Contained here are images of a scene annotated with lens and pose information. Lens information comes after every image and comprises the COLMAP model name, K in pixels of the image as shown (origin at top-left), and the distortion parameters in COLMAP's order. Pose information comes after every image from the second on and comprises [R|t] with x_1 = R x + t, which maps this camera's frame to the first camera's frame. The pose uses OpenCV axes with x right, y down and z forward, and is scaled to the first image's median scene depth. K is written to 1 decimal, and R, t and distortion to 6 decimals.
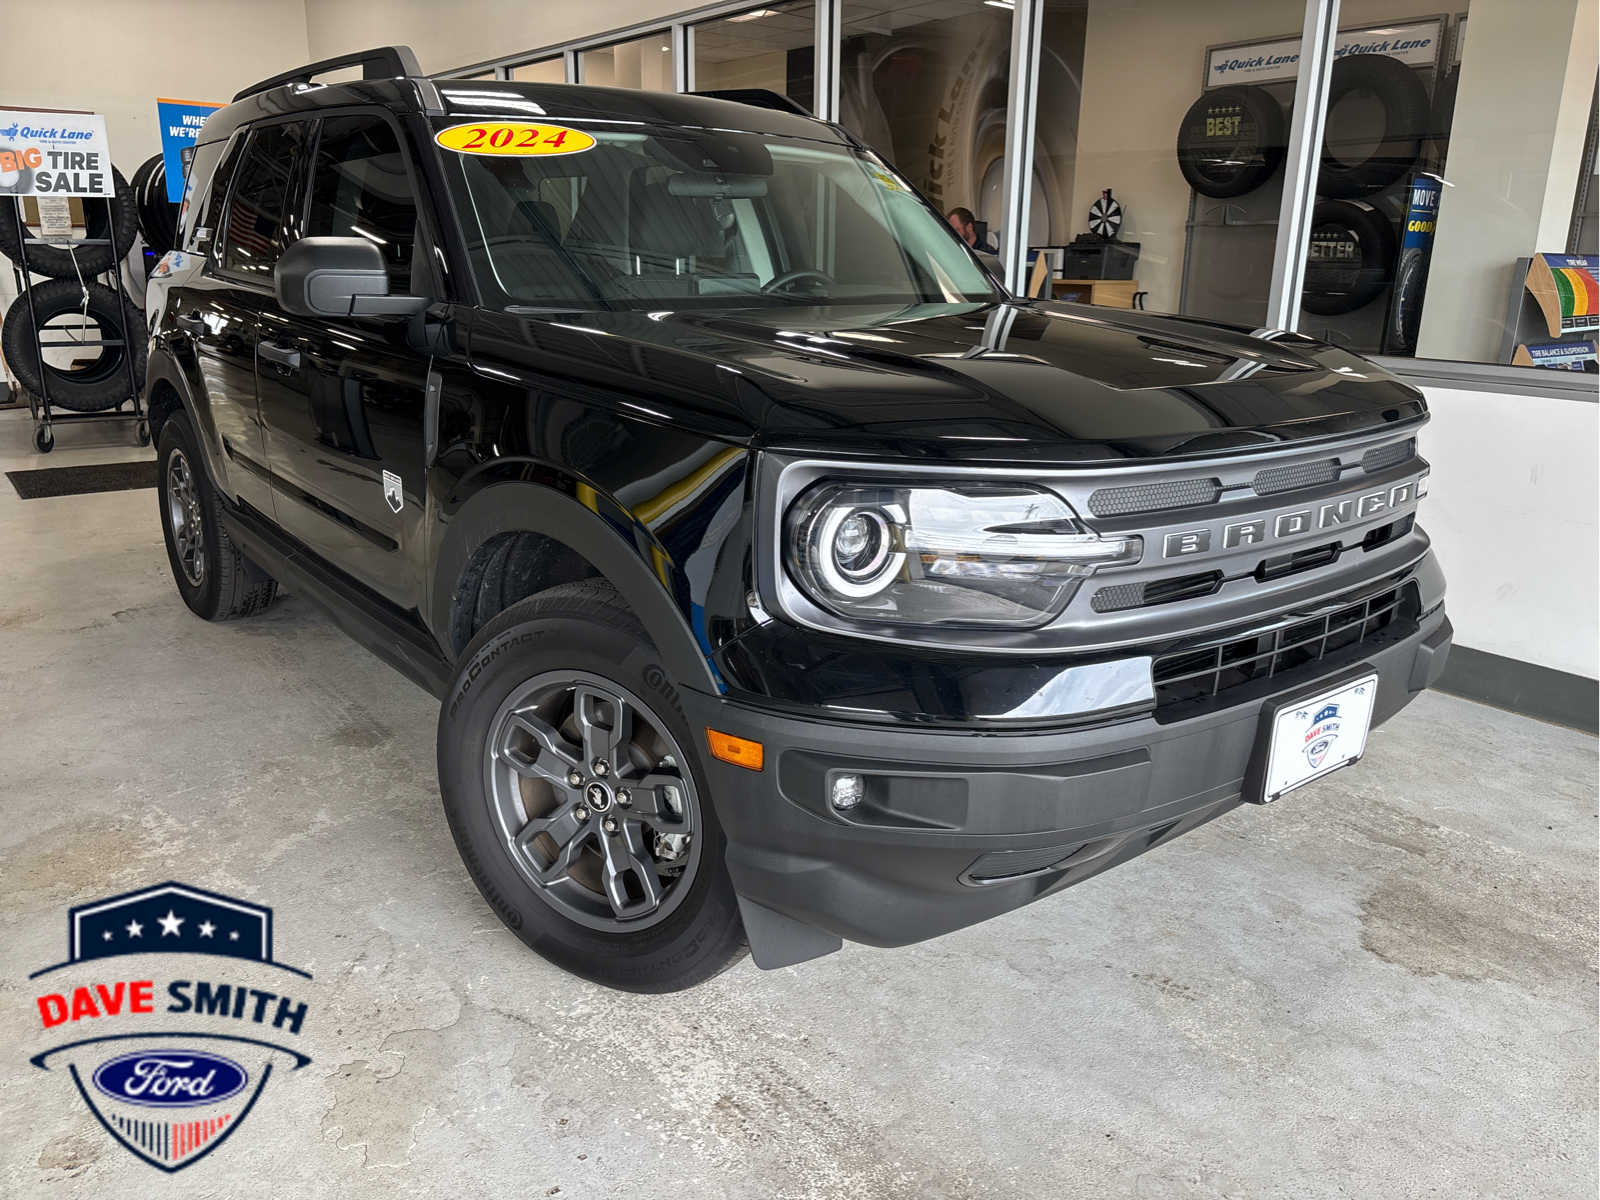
lens RADIAL K [[1257.9, 0, 803.7], [0, 1257.9, 582.7], [0, 0, 1]] dist [0.018035, -0.014888]
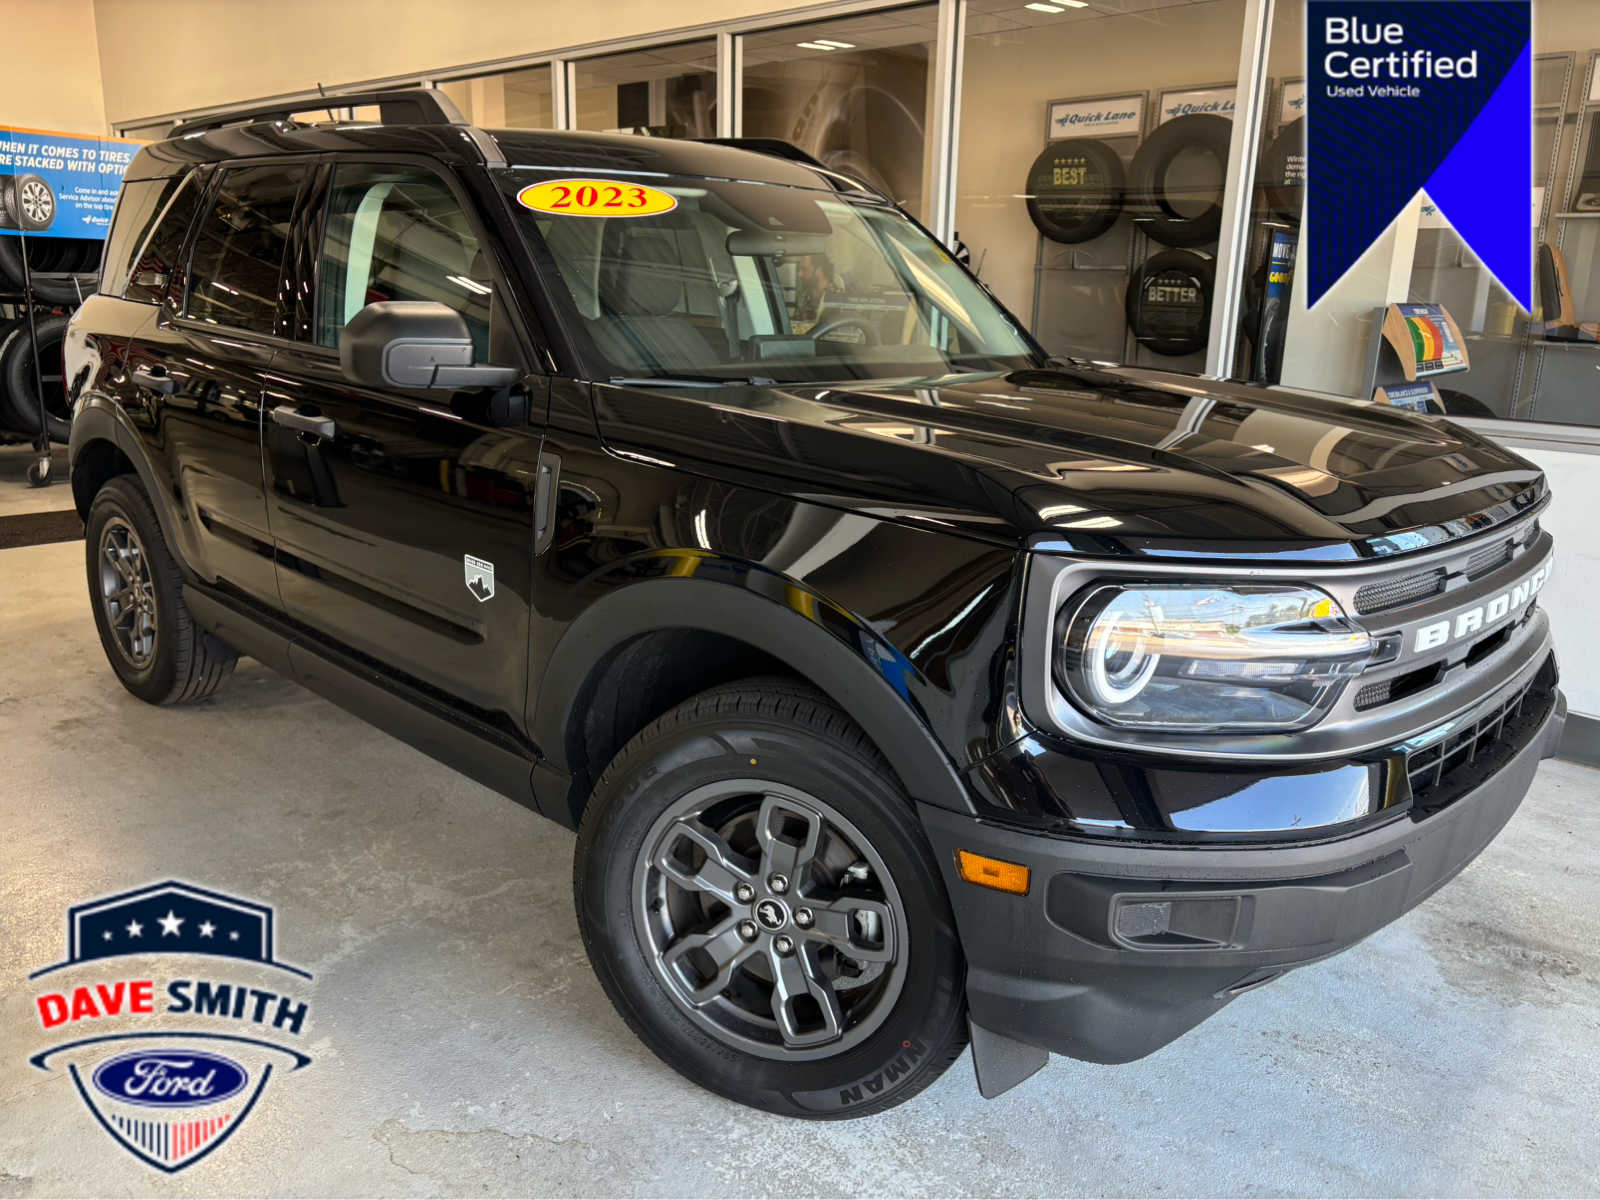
lens RADIAL K [[1235.5, 0, 801.0], [0, 1235.5, 571.2], [0, 0, 1]] dist [0.007206, 0.023183]
pose [[0.990450, -0.021604, 0.136166, -0.263879], [0.025533, 0.999305, -0.027169, -0.056998], [-0.135484, 0.030386, 0.990313, 0.091838]]
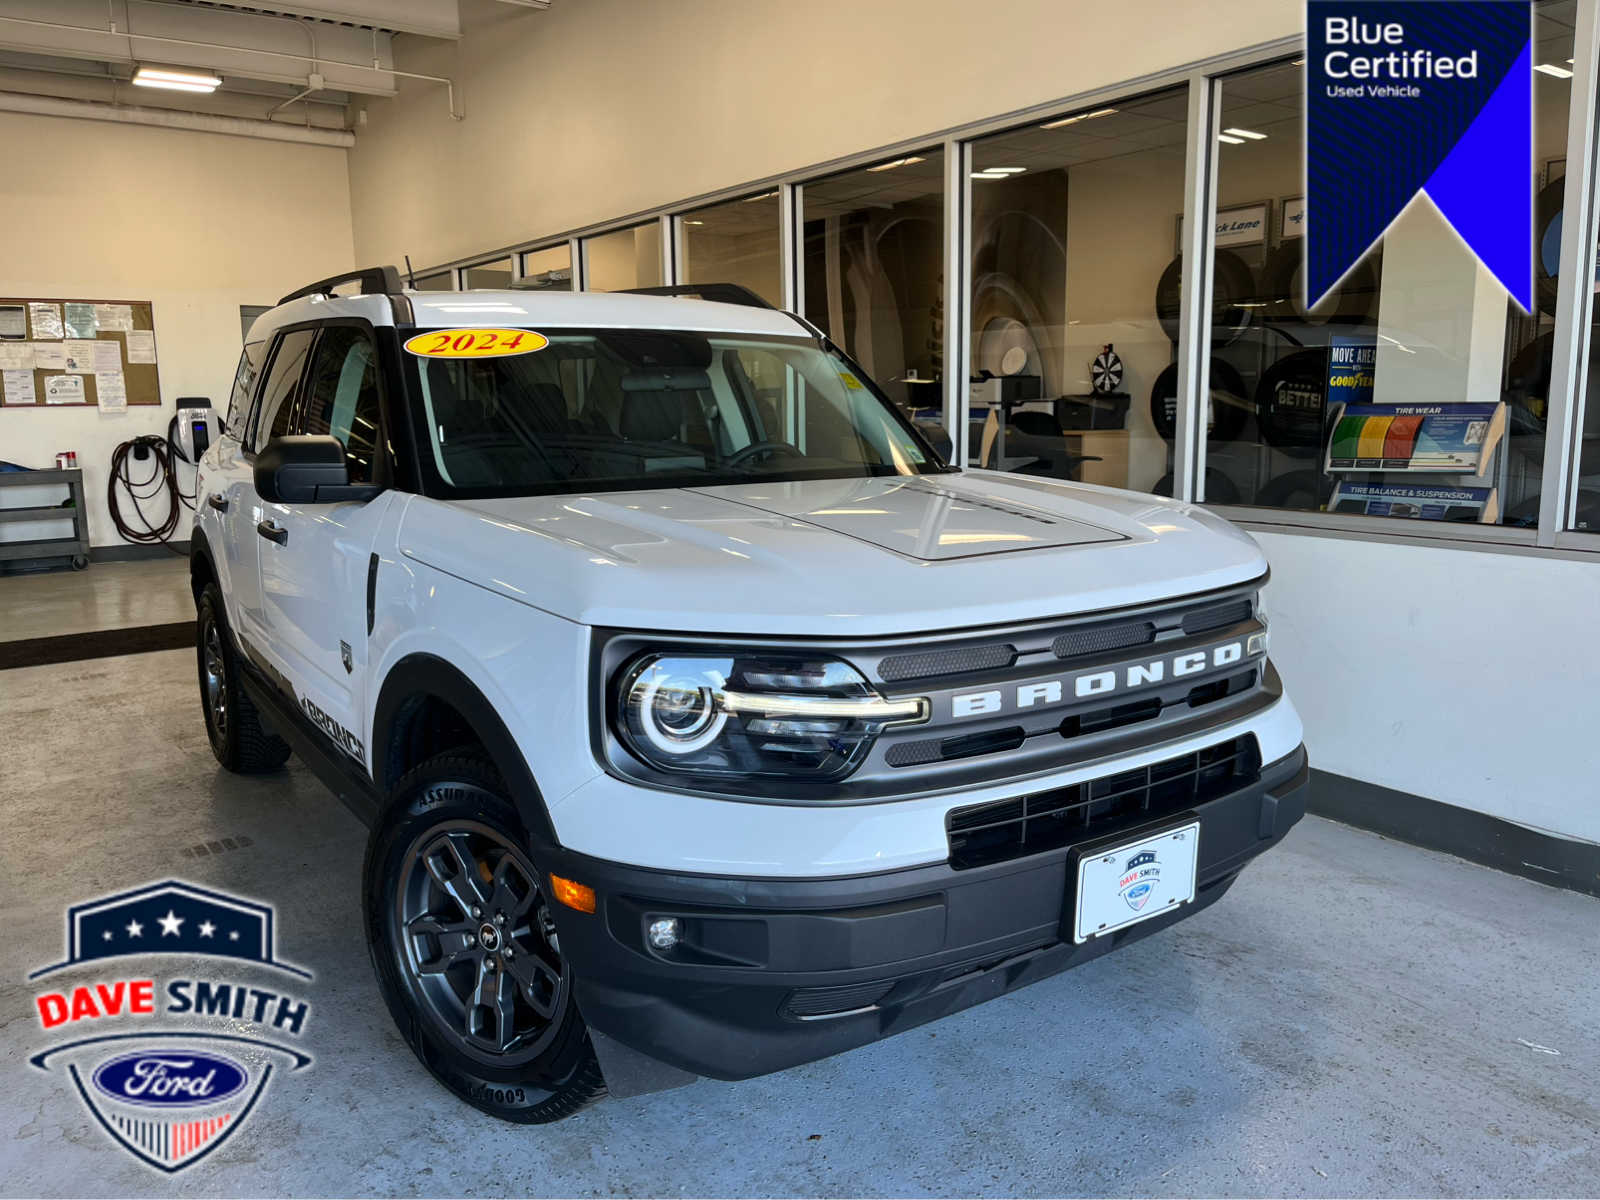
lens RADIAL K [[1235.5, 0, 800.6], [0, 1235.5, 587.0], [0, 0, 1]] dist [0.007206, 0.023183]
pose [[0.997538, -0.013865, -0.068738, 0.189162], [0.006141, 0.993766, -0.111320, -0.010604], [0.069852, 0.110624, 0.991405, -0.081446]]
